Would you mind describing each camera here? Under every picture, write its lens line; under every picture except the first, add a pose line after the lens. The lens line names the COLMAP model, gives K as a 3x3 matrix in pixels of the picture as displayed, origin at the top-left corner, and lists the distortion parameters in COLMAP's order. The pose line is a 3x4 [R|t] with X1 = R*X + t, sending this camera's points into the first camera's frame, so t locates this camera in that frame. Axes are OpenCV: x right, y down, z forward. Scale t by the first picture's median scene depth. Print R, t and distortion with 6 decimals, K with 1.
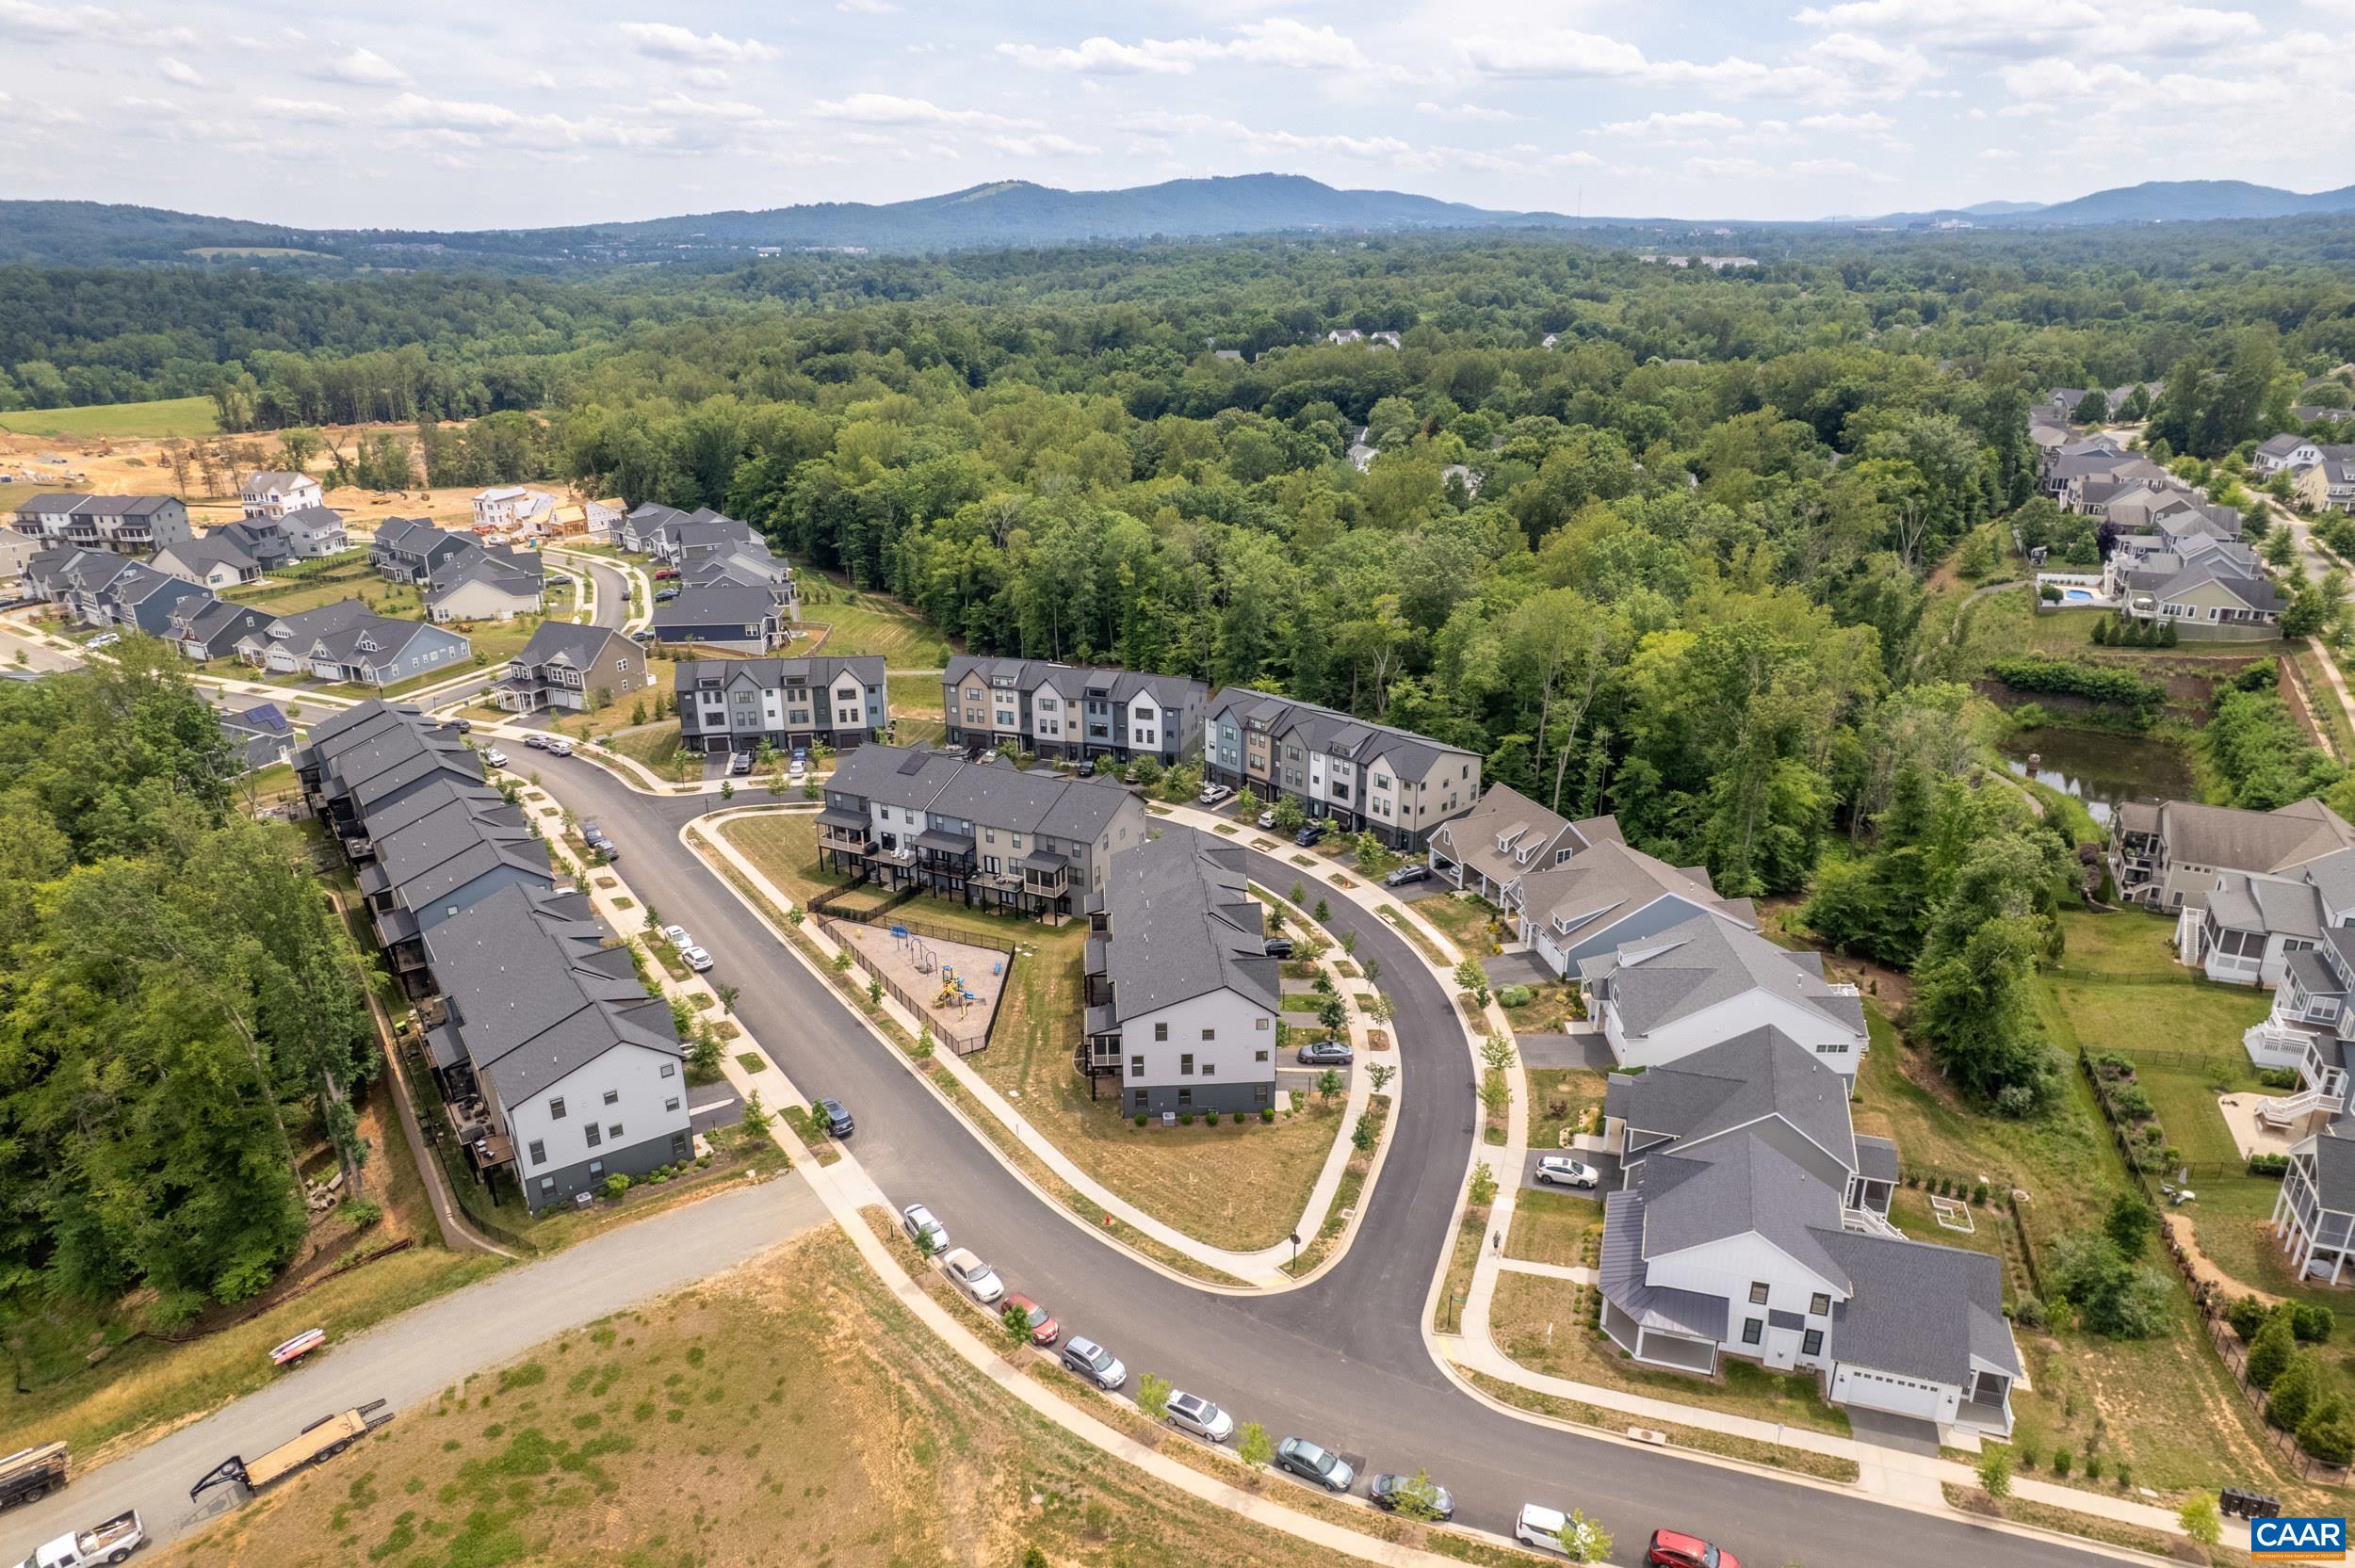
lens RADIAL K [[1502.1, 0, 1181.4], [0, 1502.1, 794.8], [0, 0, 1]] dist [-0.075251, 0.064531]
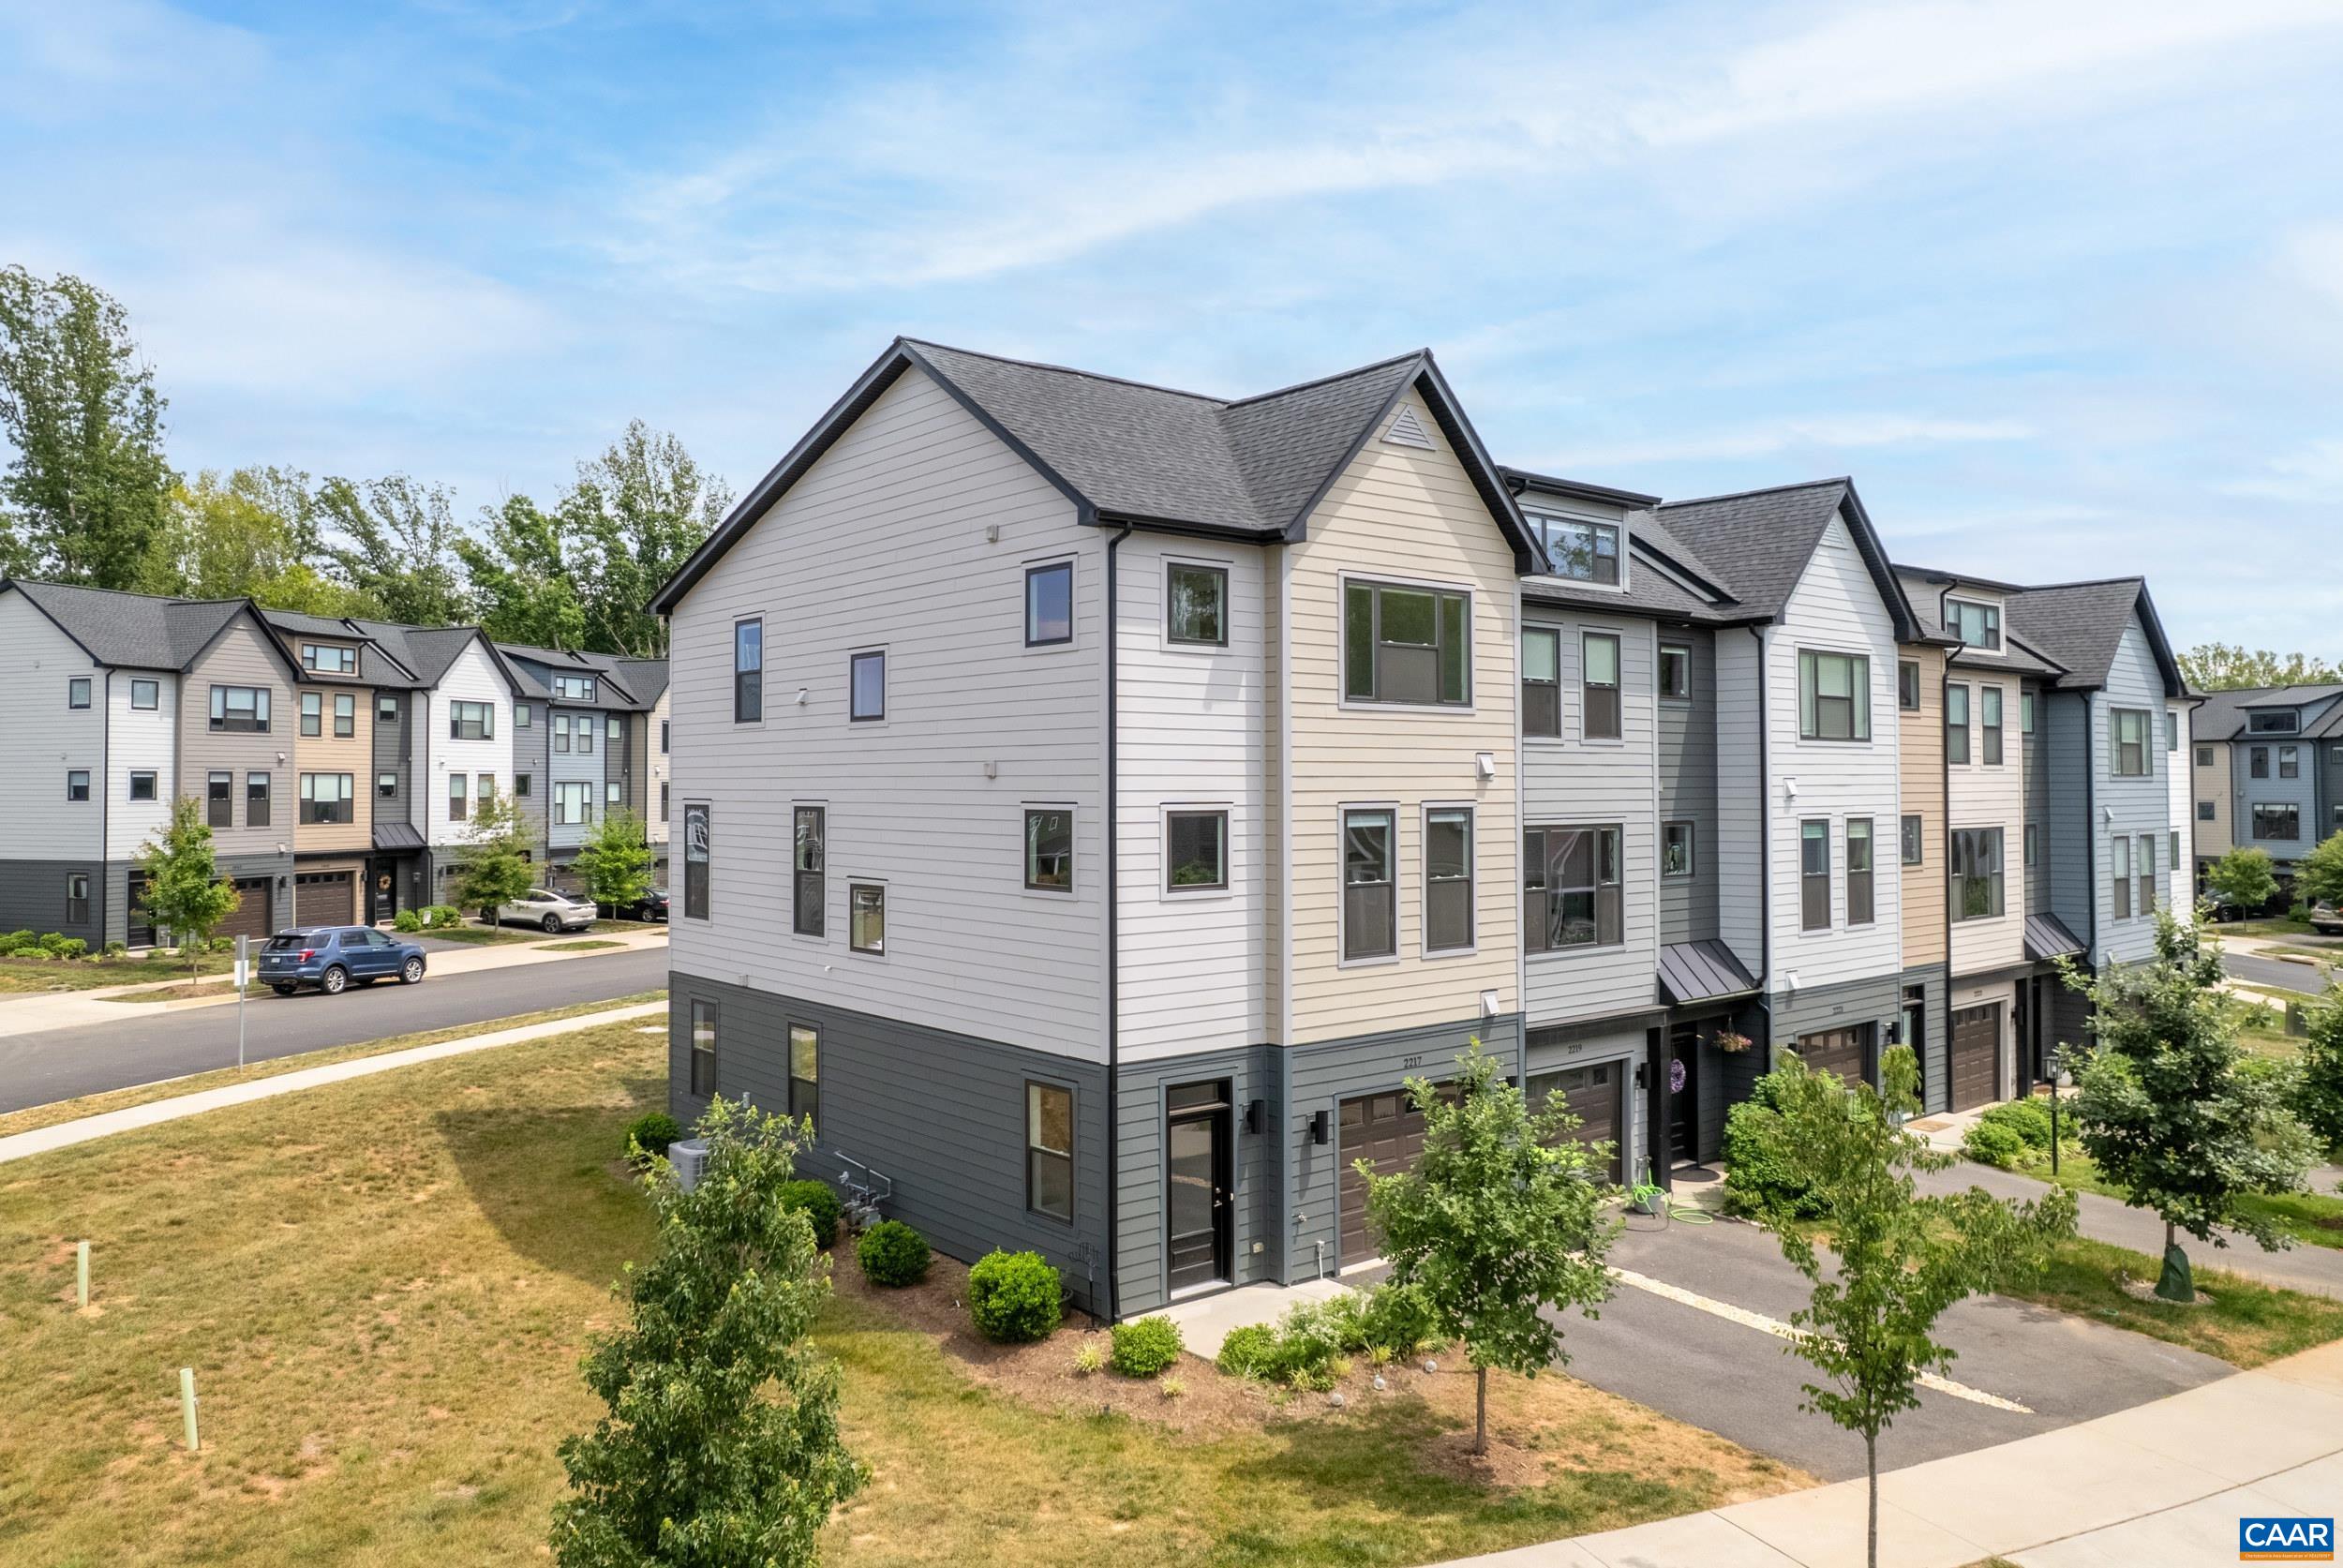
lens RADIAL K [[1653.8, 0, 1141.7], [0, 1653.8, 734.5], [0, 0, 1]] dist [-0.094625, 0.084597]
pose [[0.579488, -0.024664, -0.814607, 0.135444], [-0.292349, 0.926727, -0.236027, 0.141476], [0.760740, 0.374925, 0.529817, 0.650298]]
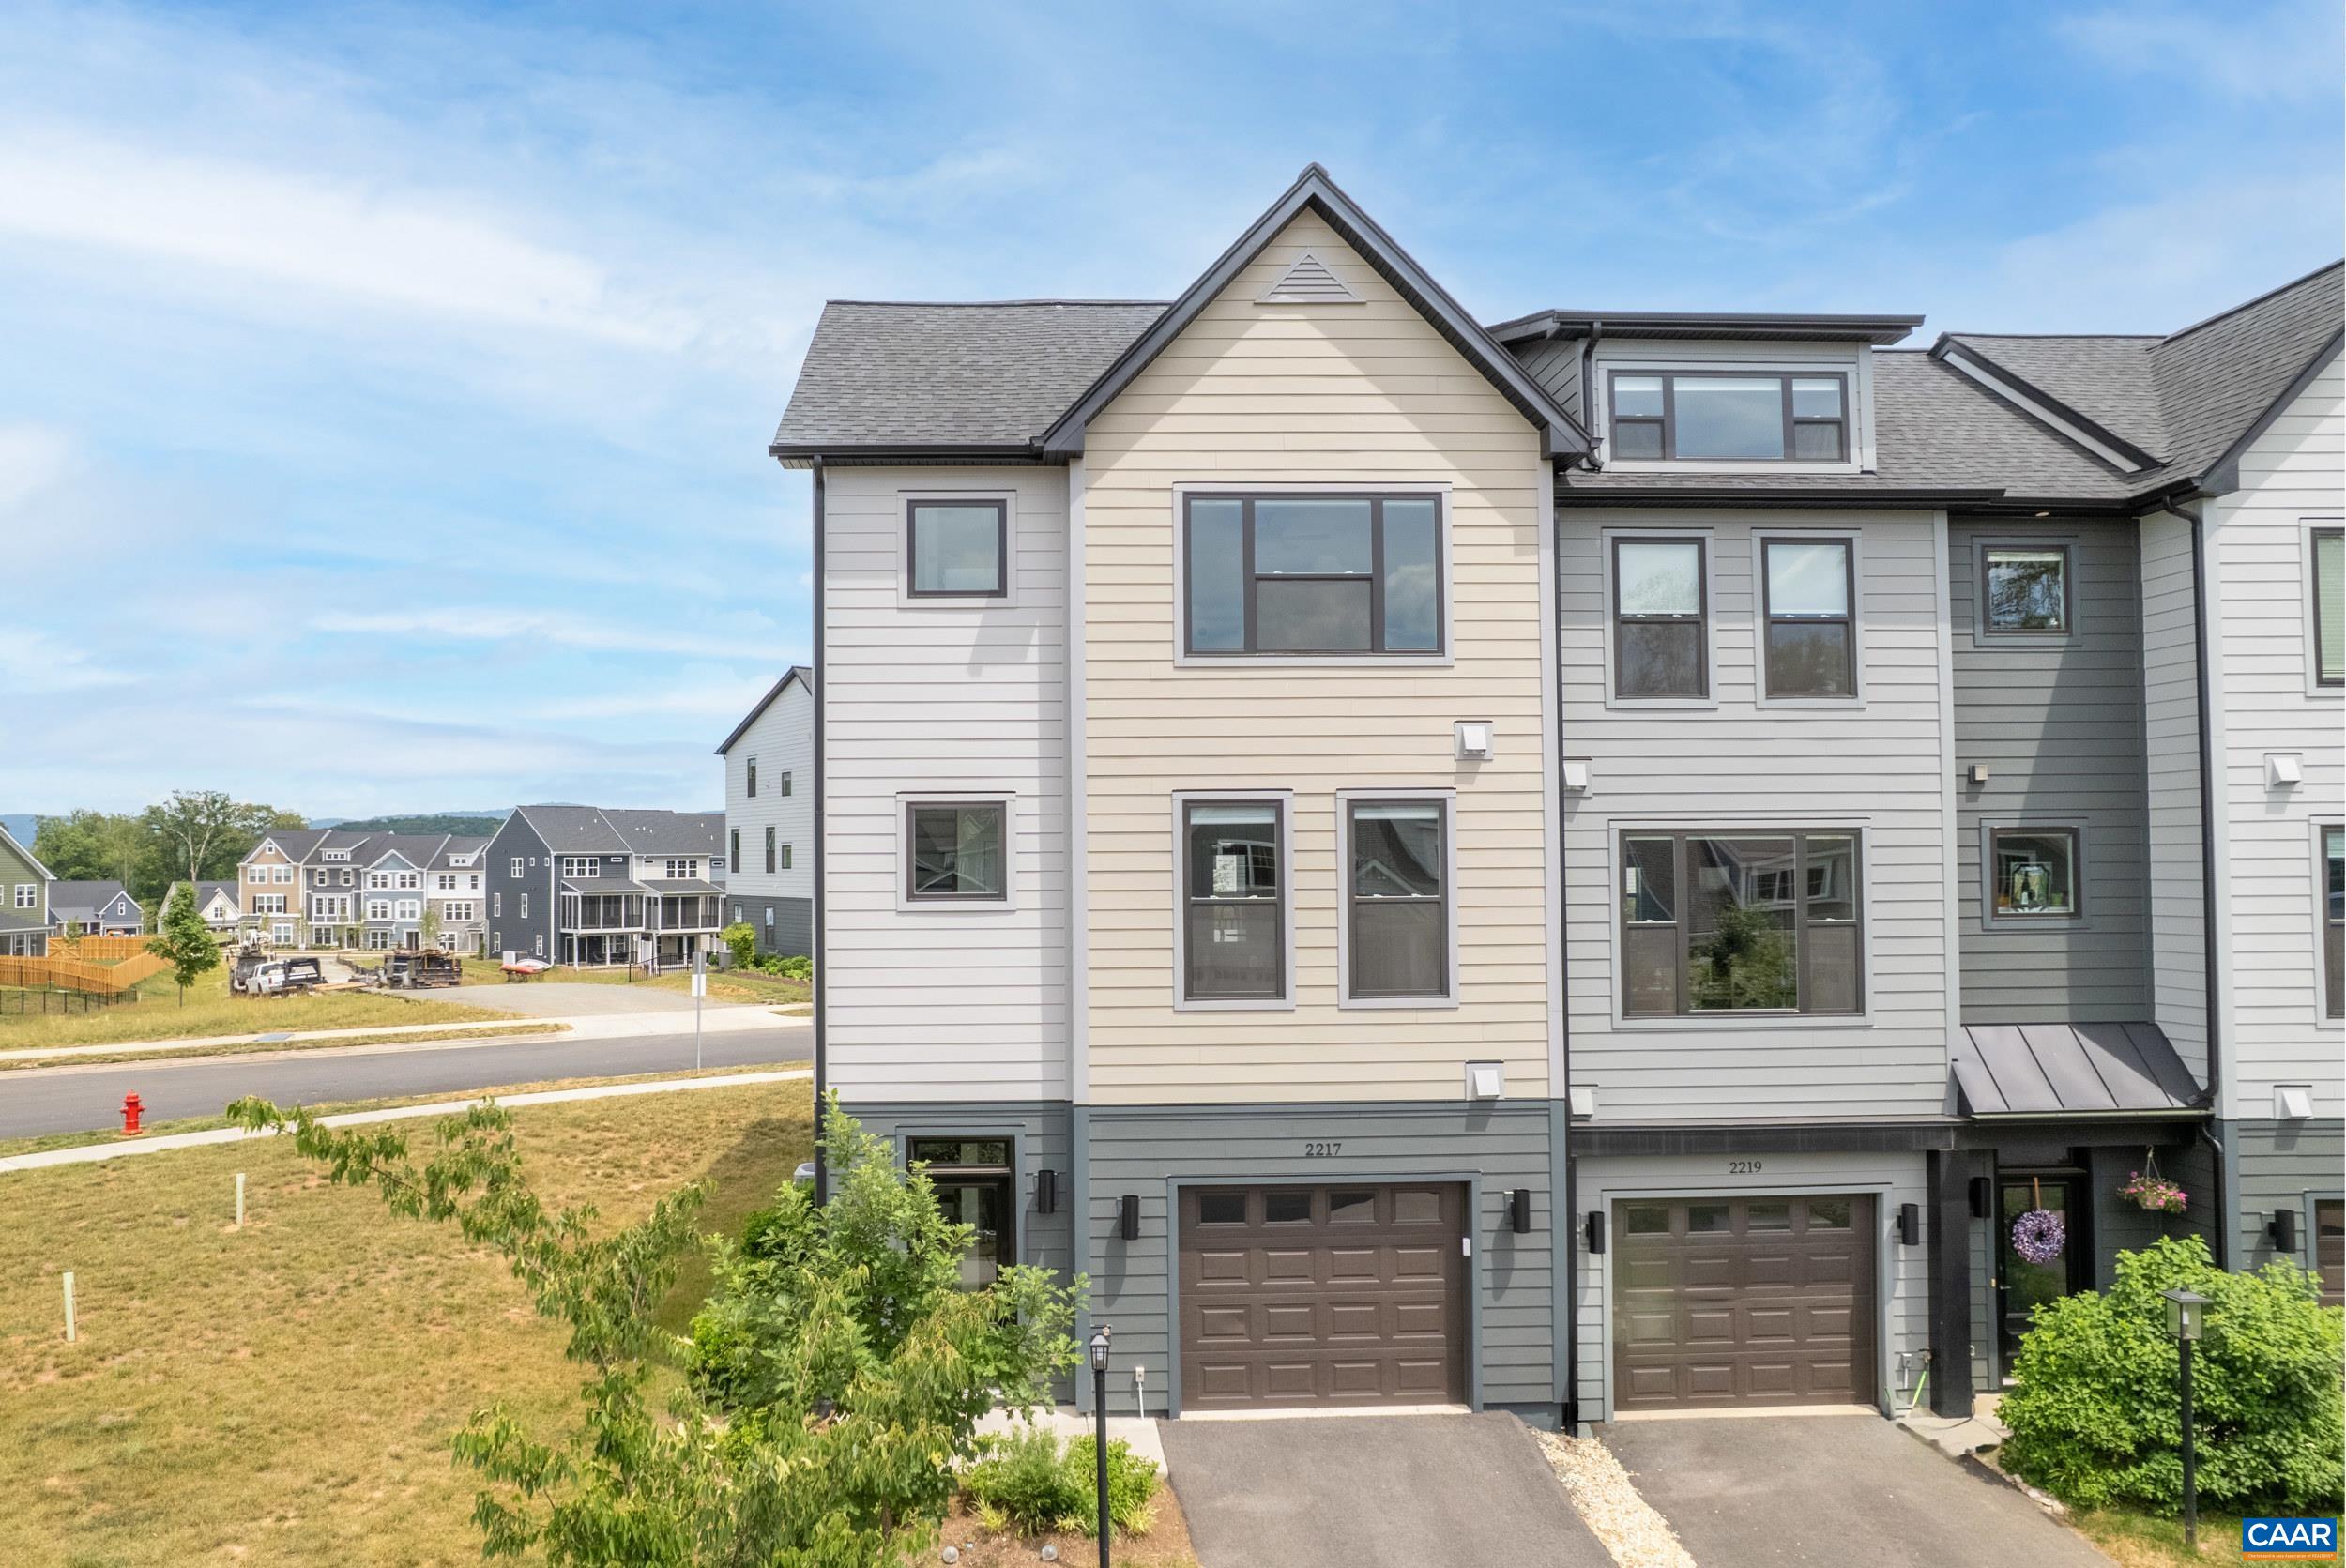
lens RADIAL K [[1668.3, 0, 1055.7], [0, 1668.3, 791.2], [0, 0, 1]] dist [-0.082186, 0.072333]
pose [[-0.040060, -0.027249, -0.998826, 0.137416], [-0.354196, 0.935103, -0.011305, 0.116652], [0.934313, 0.353327, -0.047112, 0.725619]]
